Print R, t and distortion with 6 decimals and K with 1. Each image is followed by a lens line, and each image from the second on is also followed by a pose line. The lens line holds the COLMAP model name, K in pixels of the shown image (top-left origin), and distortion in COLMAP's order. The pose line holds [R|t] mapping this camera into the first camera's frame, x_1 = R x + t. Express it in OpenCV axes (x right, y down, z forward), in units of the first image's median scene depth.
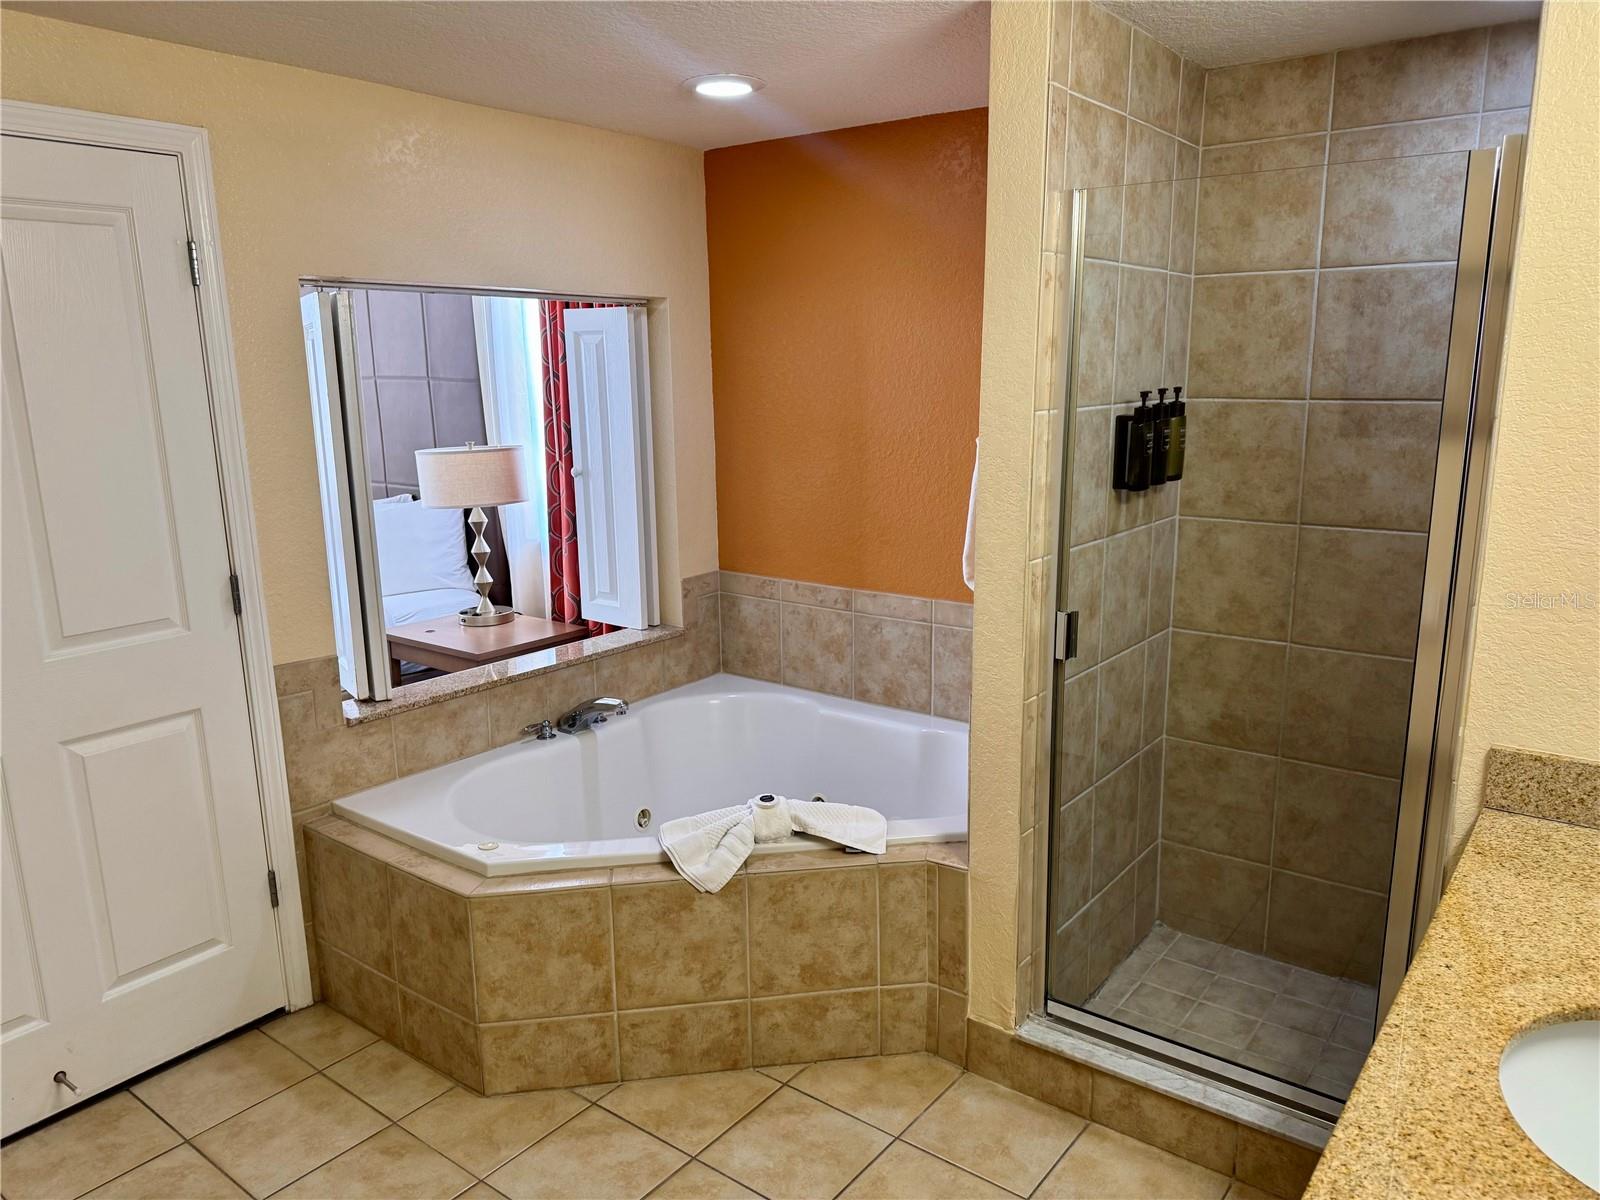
lens RADIAL K [[1128.9, 0, 799.5], [0, 1128.9, 602.9], [0, 0, 1]] dist [0.113403, -0.114883]
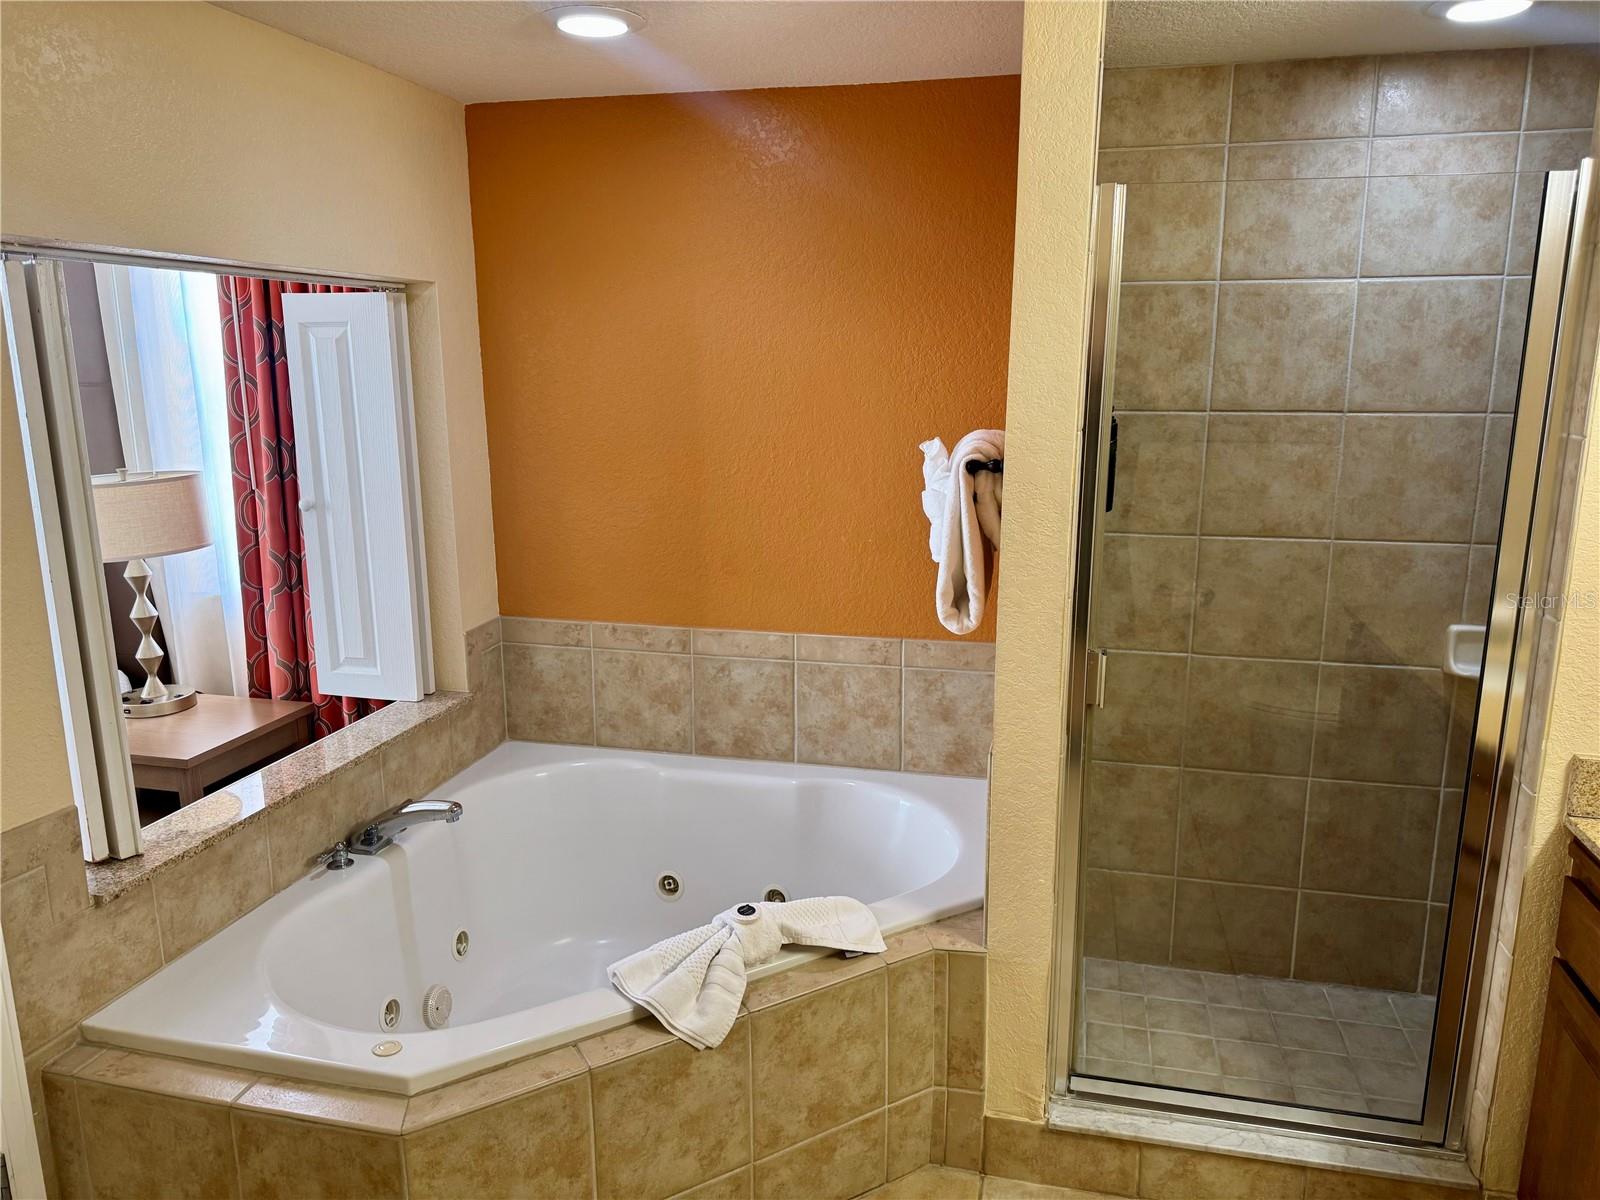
lens RADIAL K [[1136.4, 0, 800.0], [0, 1136.4, 600.0], [0, 0, 1]] dist [0.074605, -0.091427]
pose [[0.916554, -0.076424, 0.392541, -0.289507], [0.074848, 0.997007, 0.019344, -0.059680], [-0.392845, 0.011651, 0.919531, 0.228095]]
